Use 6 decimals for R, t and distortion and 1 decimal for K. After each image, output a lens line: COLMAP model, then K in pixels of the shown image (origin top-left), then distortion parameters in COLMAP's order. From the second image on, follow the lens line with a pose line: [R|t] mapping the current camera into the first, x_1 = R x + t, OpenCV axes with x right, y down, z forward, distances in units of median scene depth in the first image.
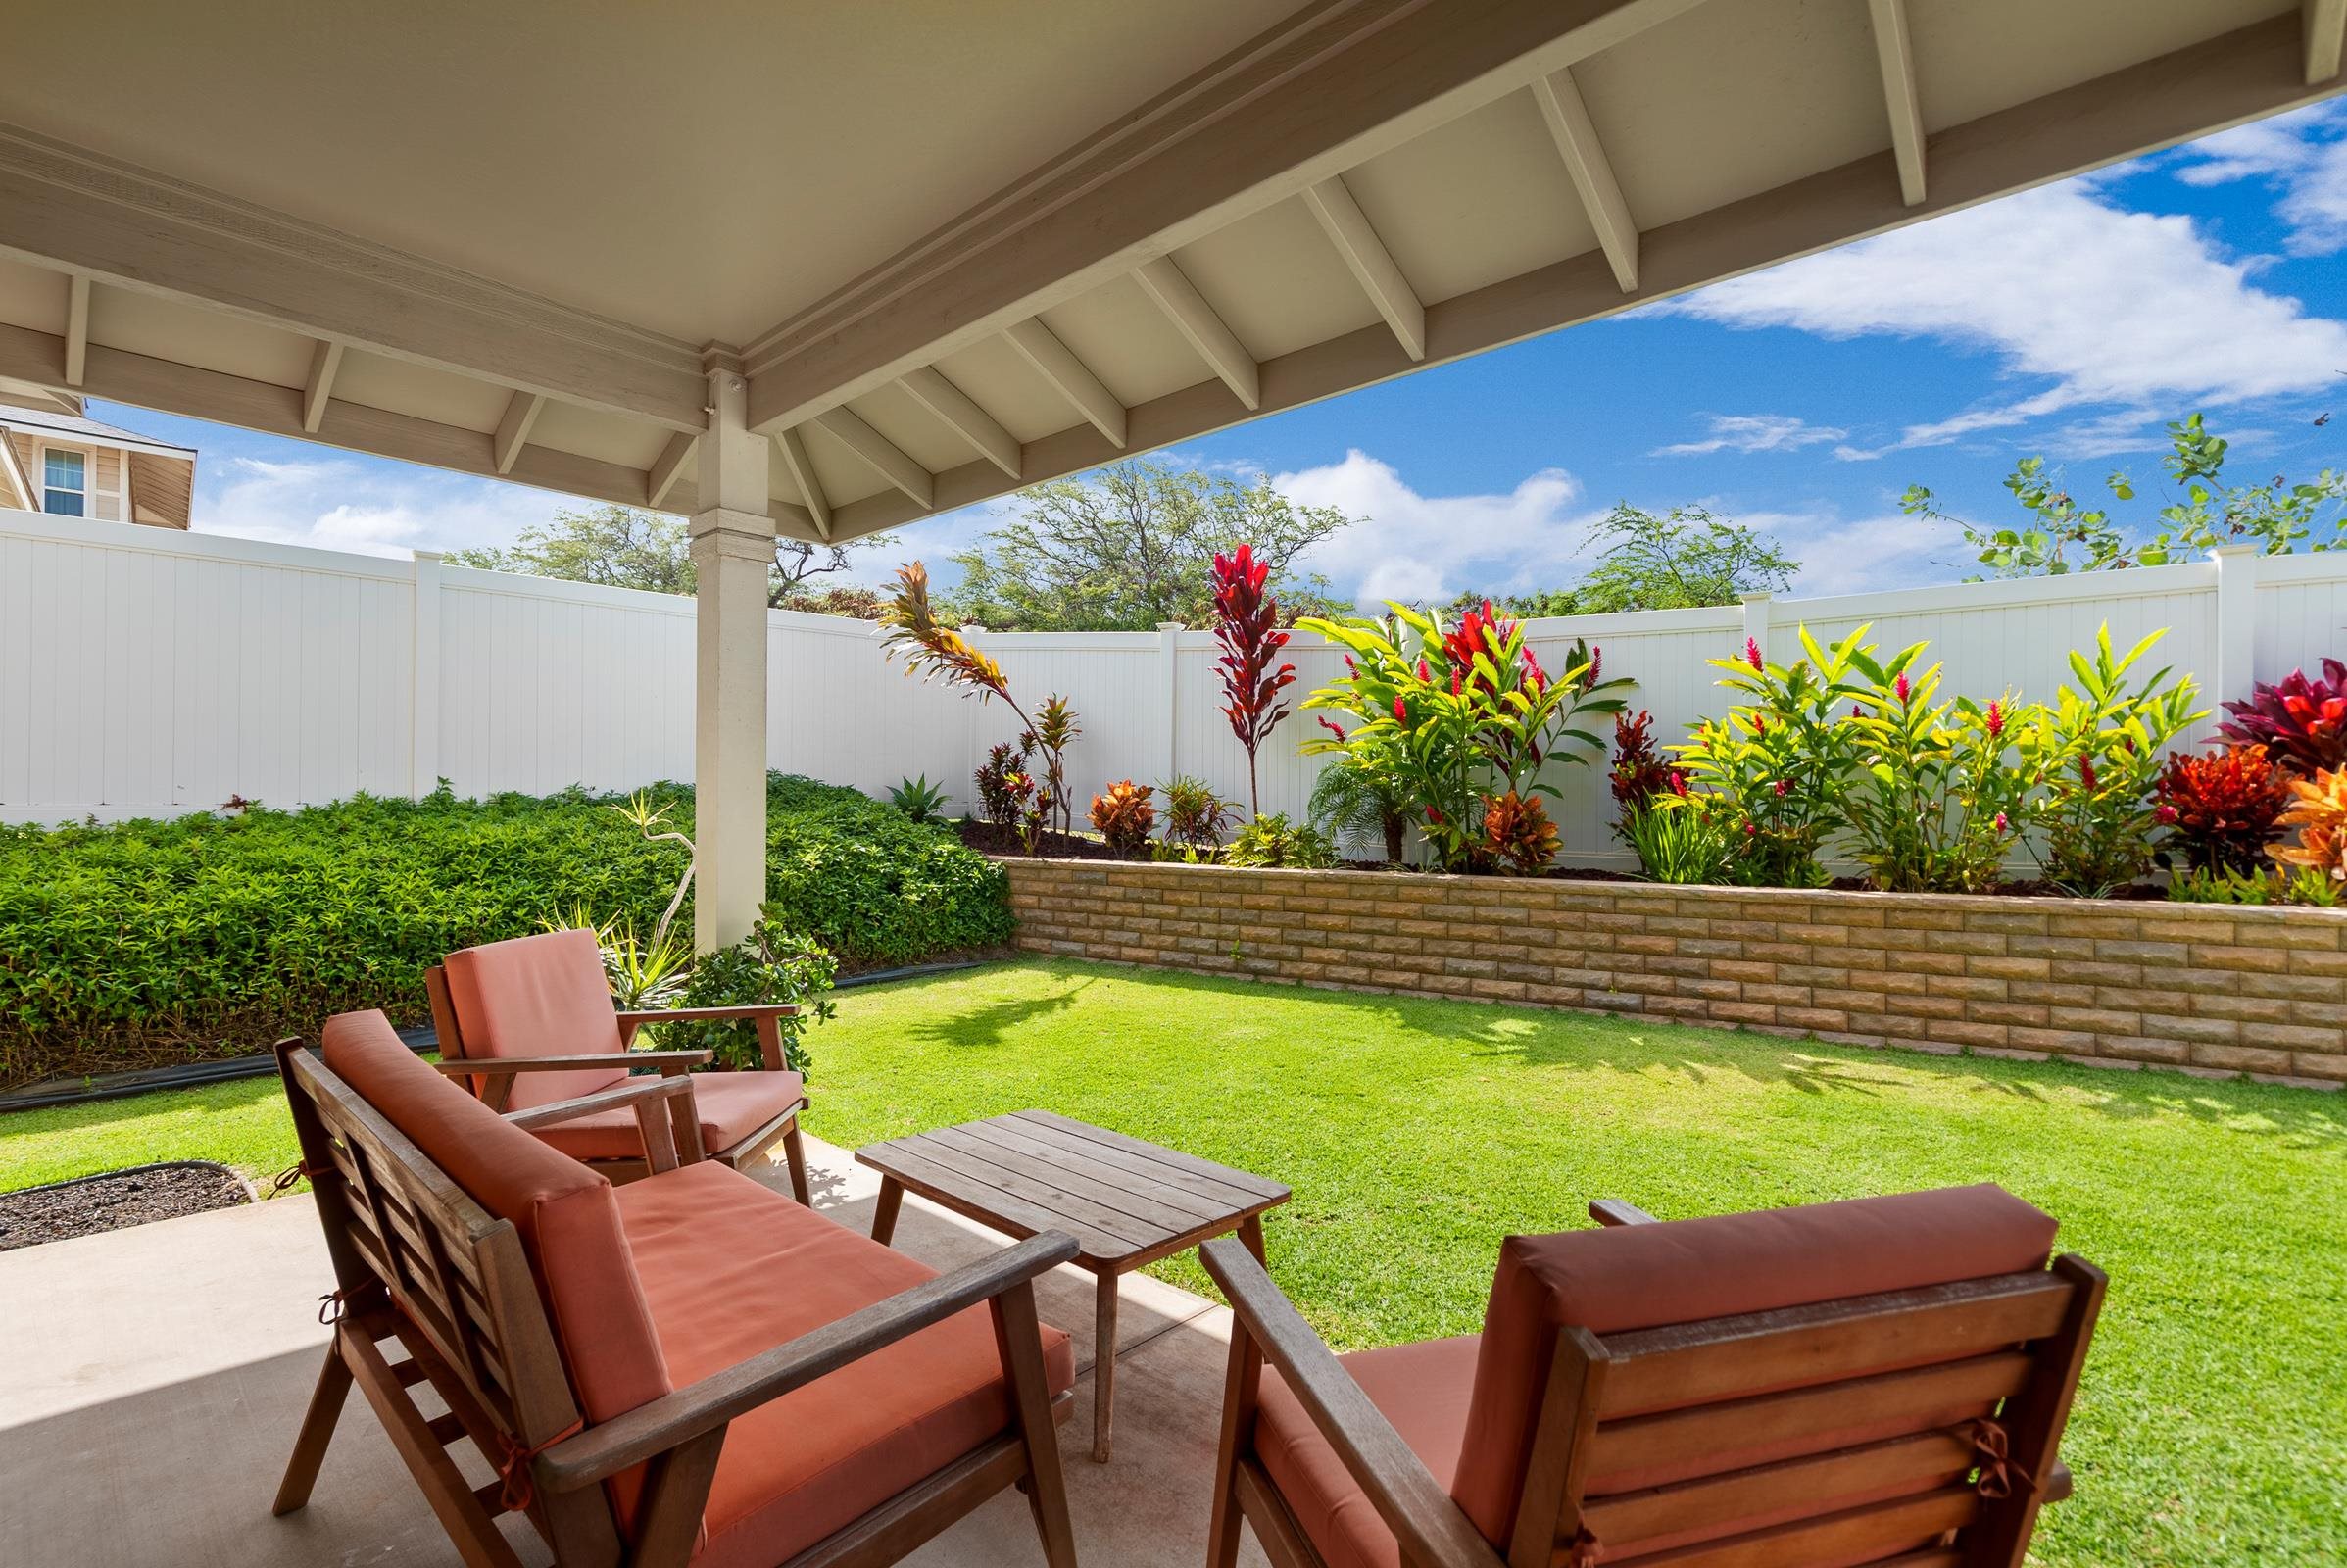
lens RADIAL K [[1083.0, 0, 1169.8], [0, 1083.0, 790.6], [0, 0, 1]] dist [0.002327, 0.000154]
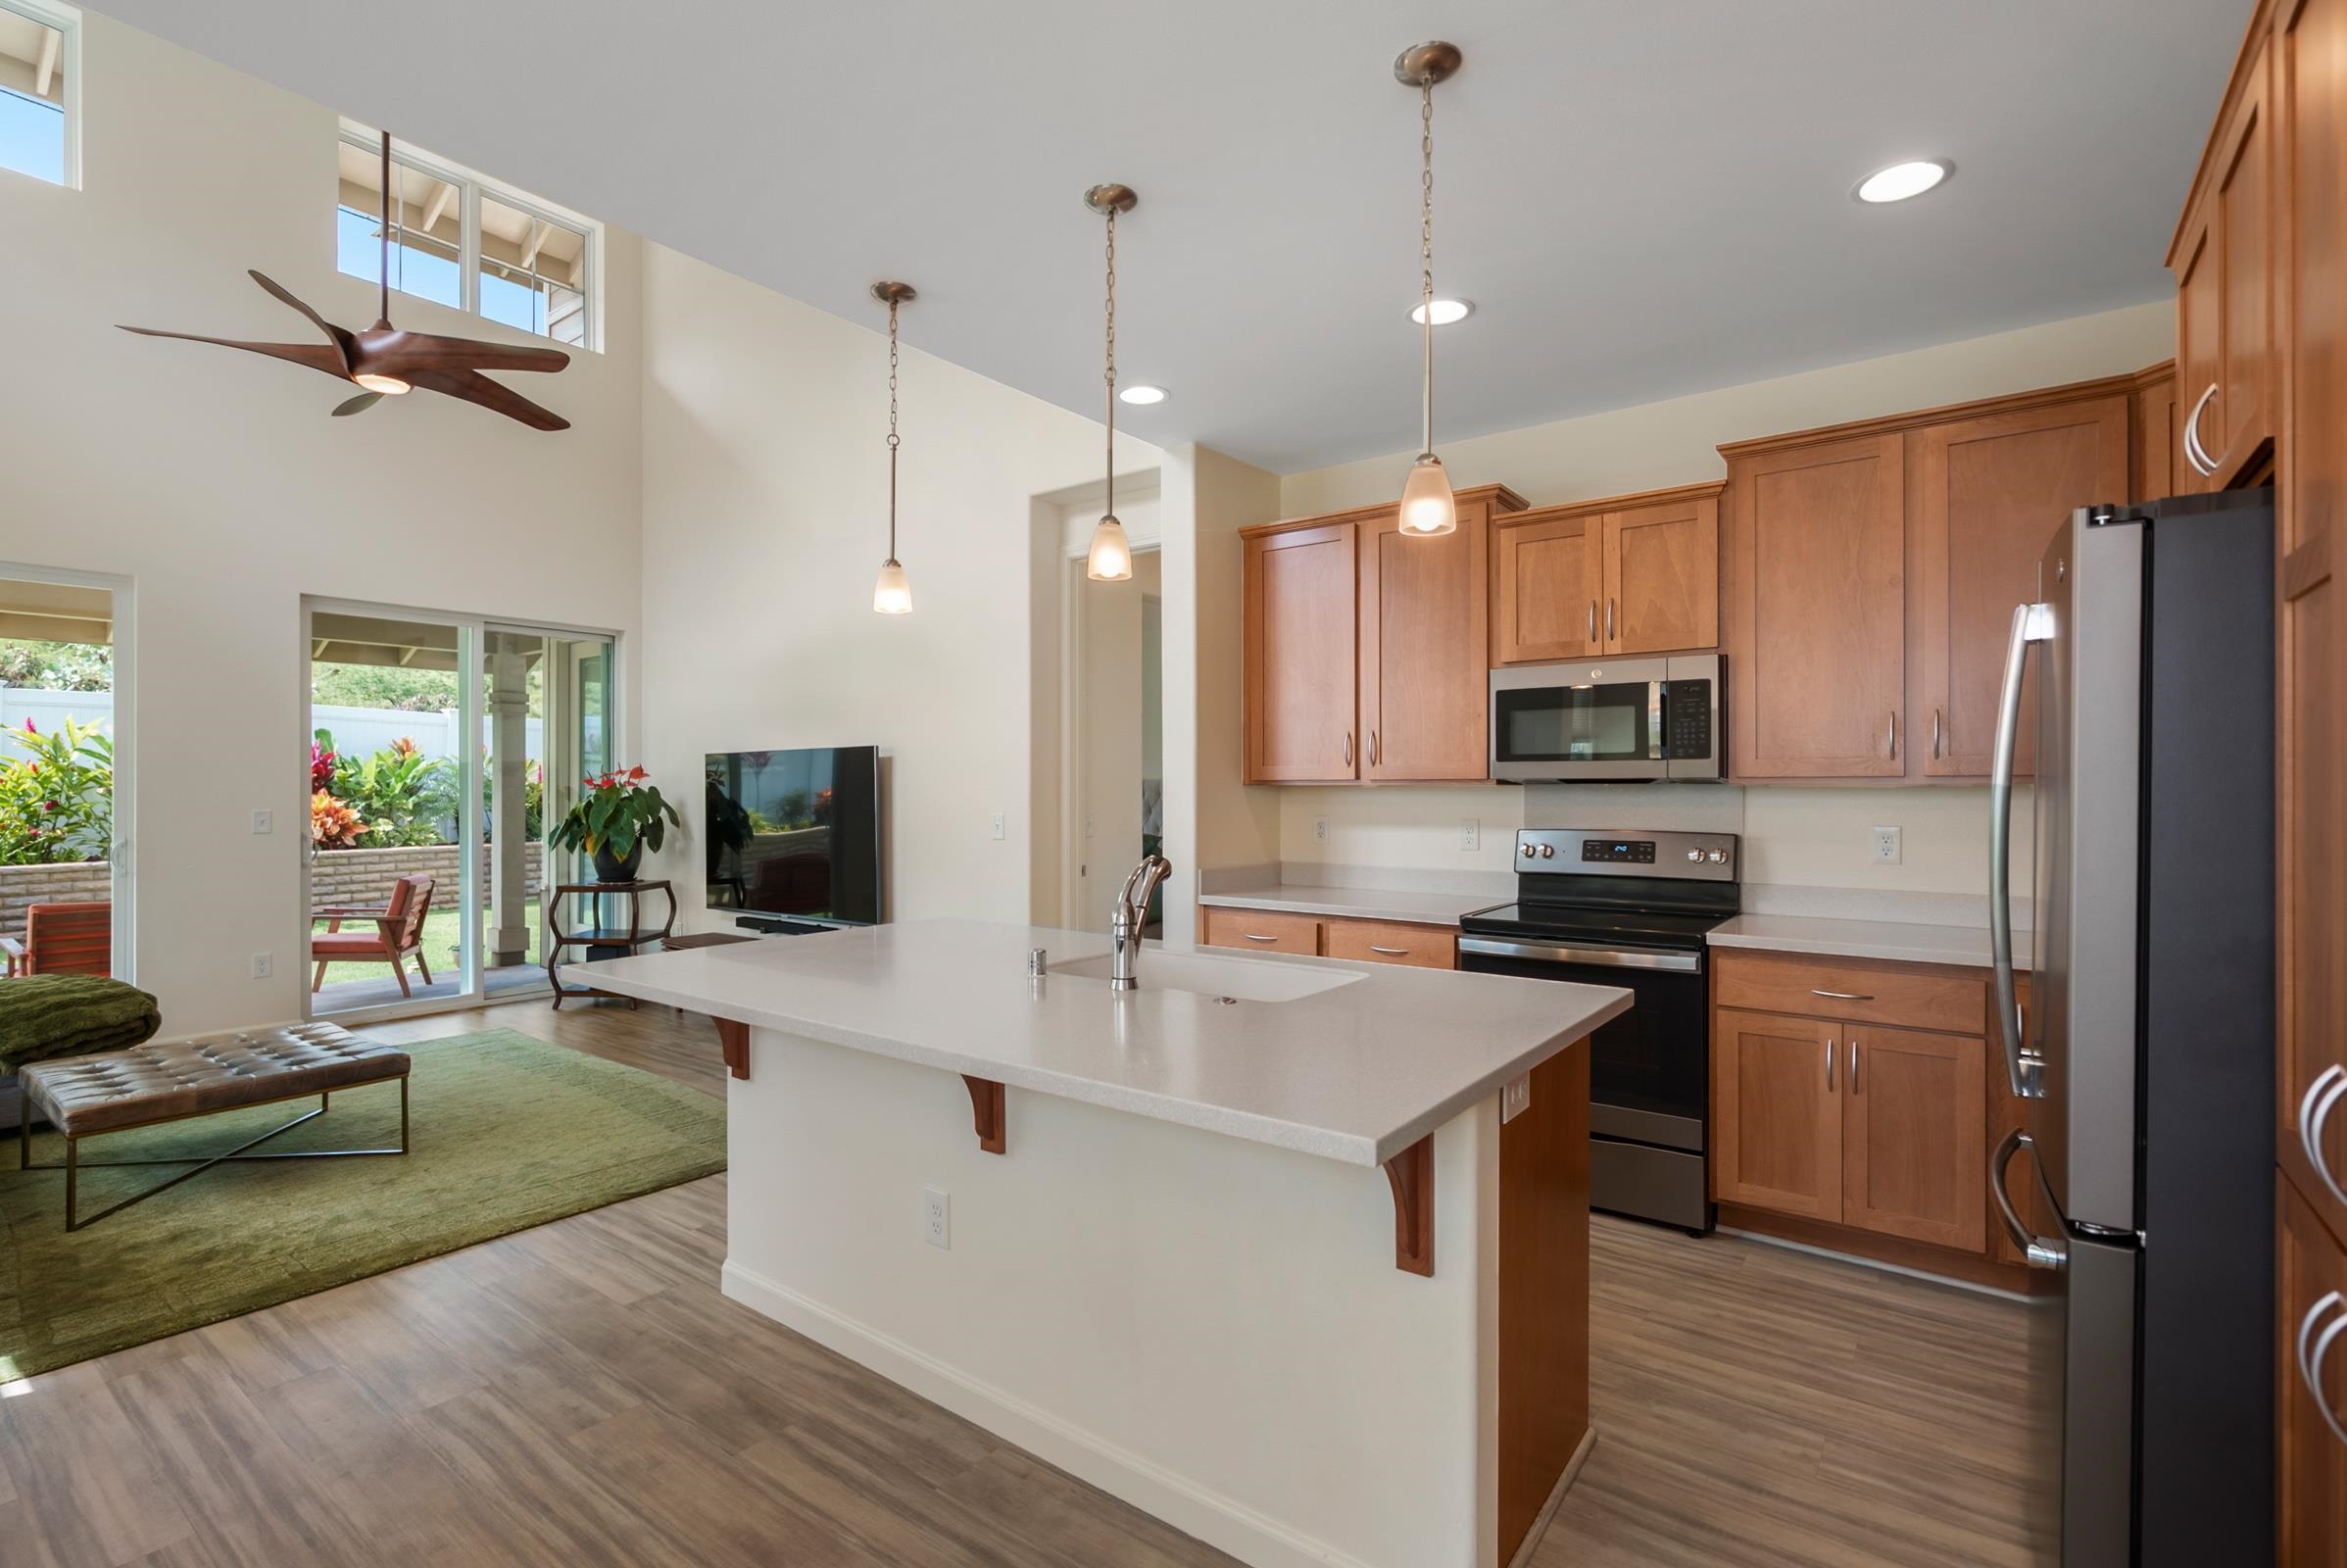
lens RADIAL K [[1083.0, 0, 1169.8], [0, 1083.0, 790.6], [0, 0, 1]] dist [0.002327, 0.000154]
pose [[-0.094758, -0.002115, 0.995498, -1.193472], [-0.003020, 0.999994, 0.001837, -0.033574], [-0.995496, -0.002833, -0.094764, -0.553142]]
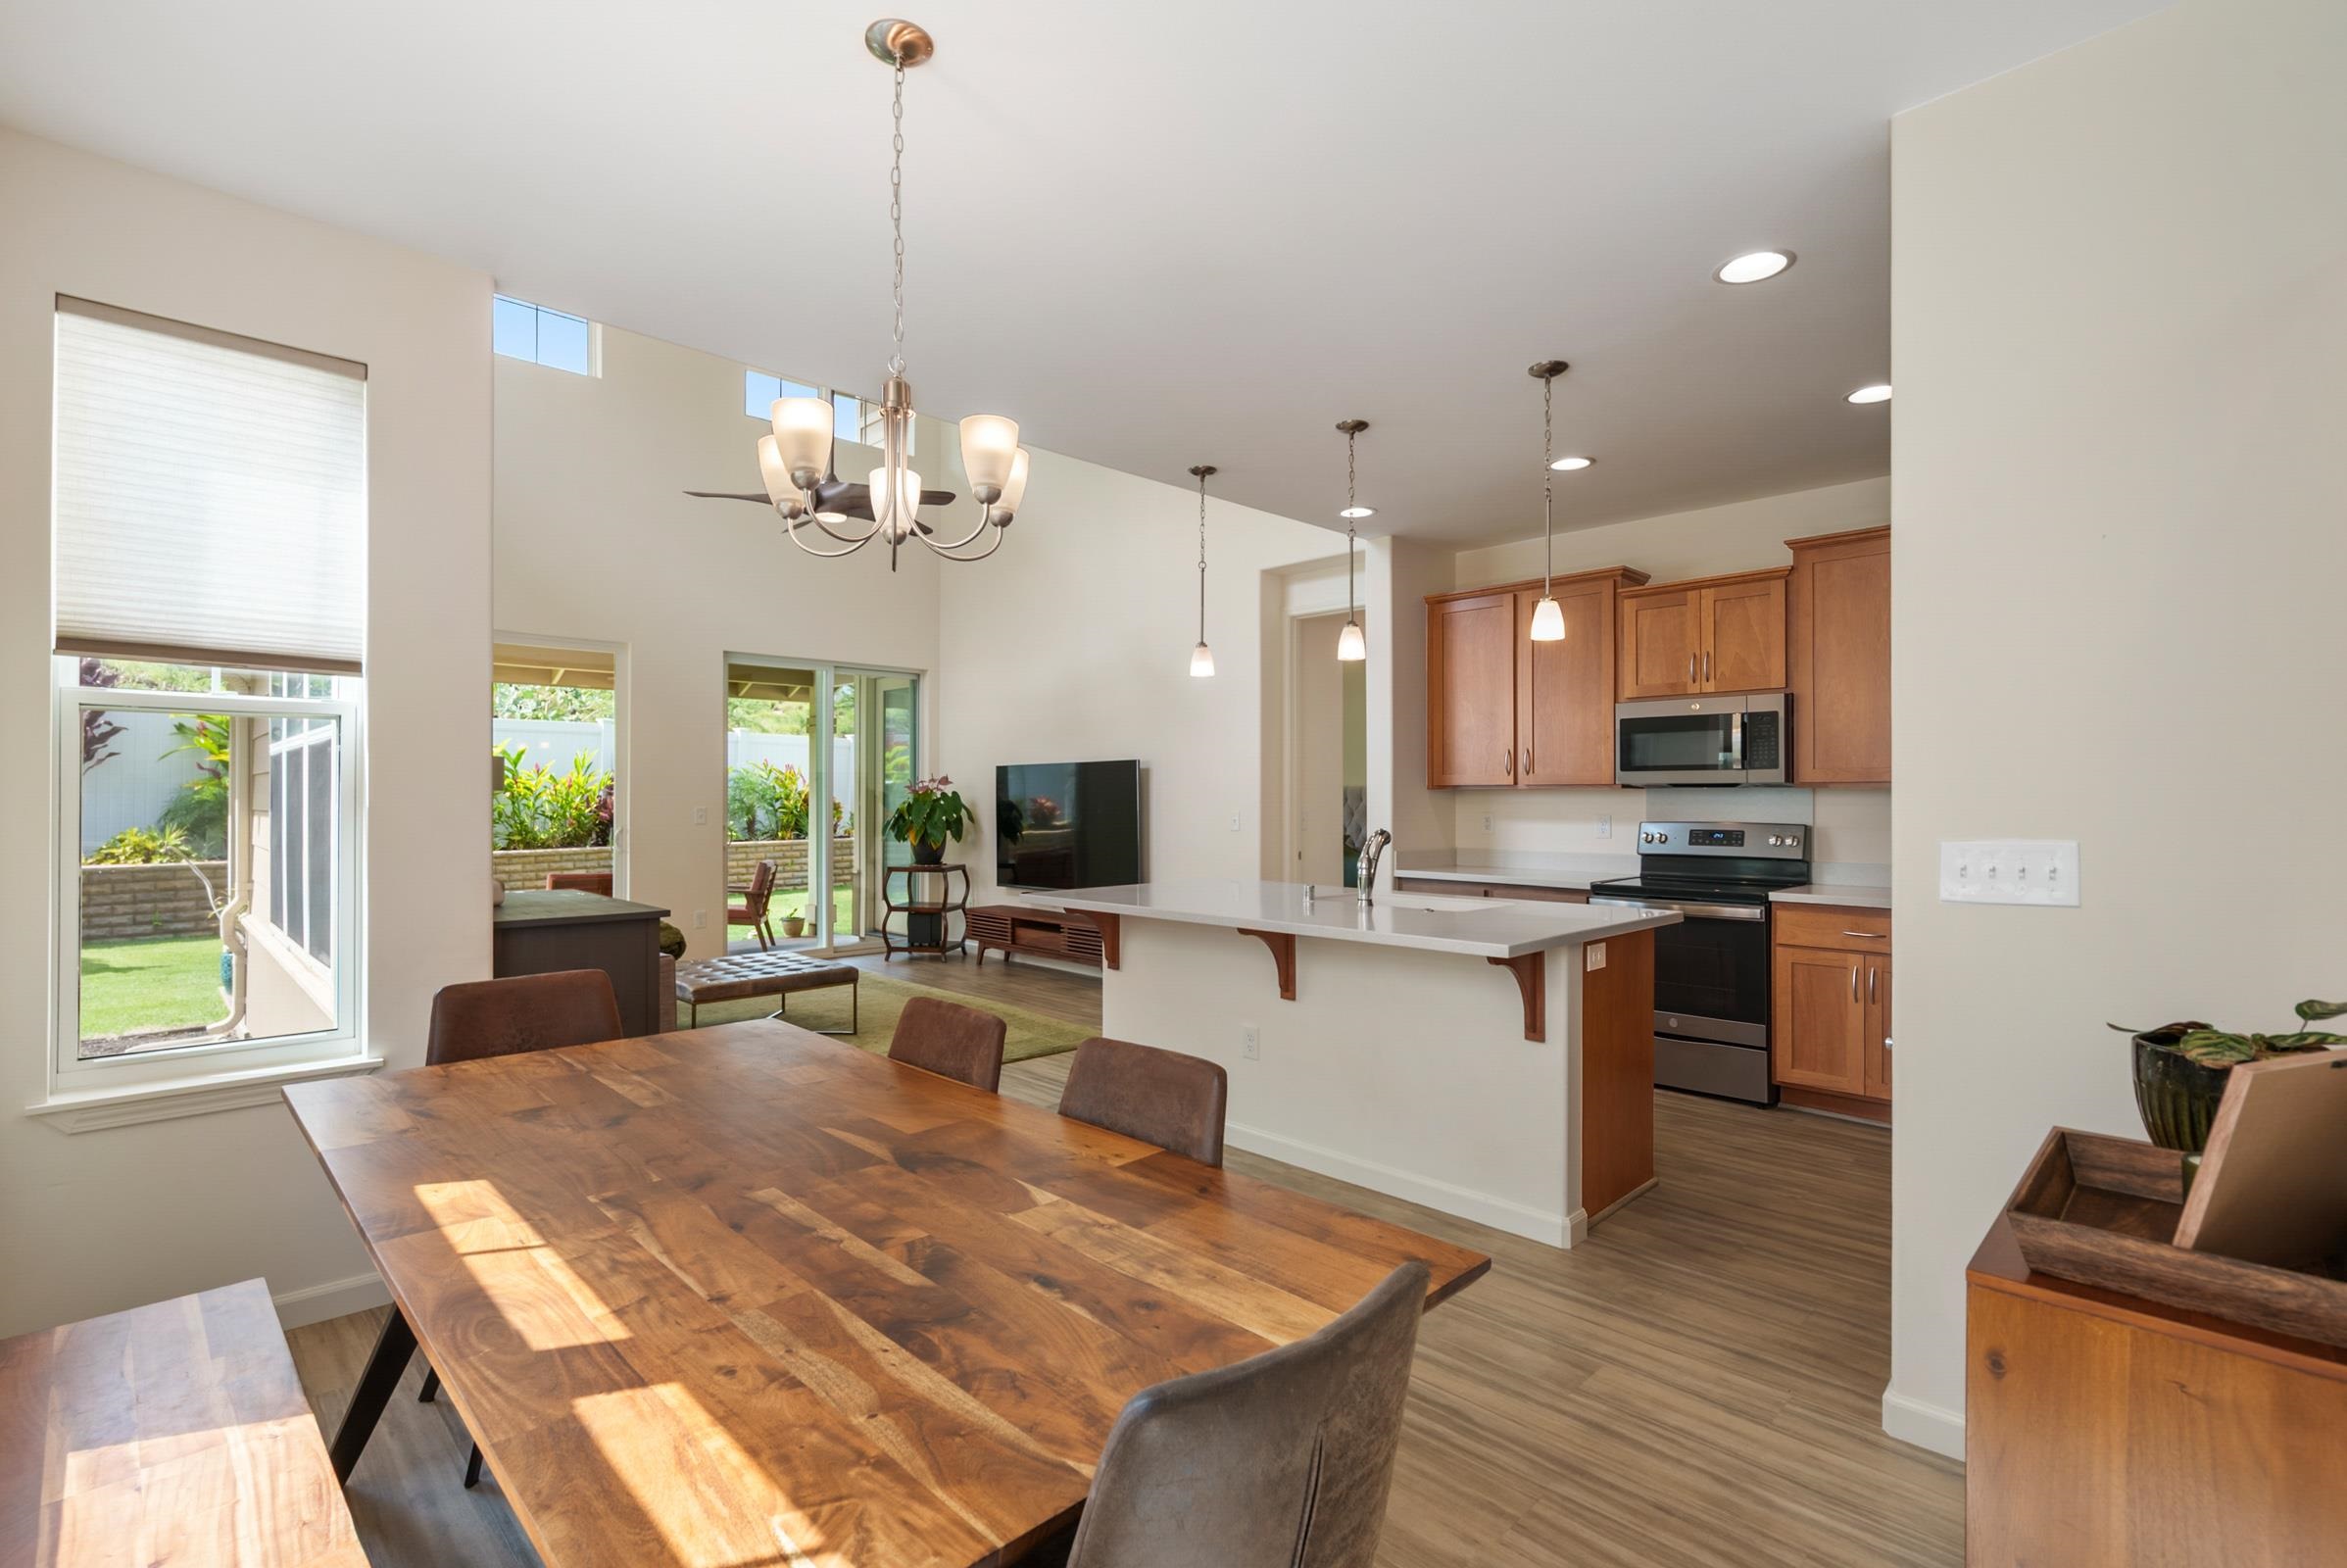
lens RADIAL K [[1083.0, 0, 1169.8], [0, 1083.0, 790.6], [0, 0, 1]] dist [0.002327, 0.000154]
pose [[0.056383, 0.006164, 0.998390, -1.431960], [-0.004682, 0.999972, -0.005909, -0.028384], [-0.998398, -0.004341, 0.056410, -0.500509]]
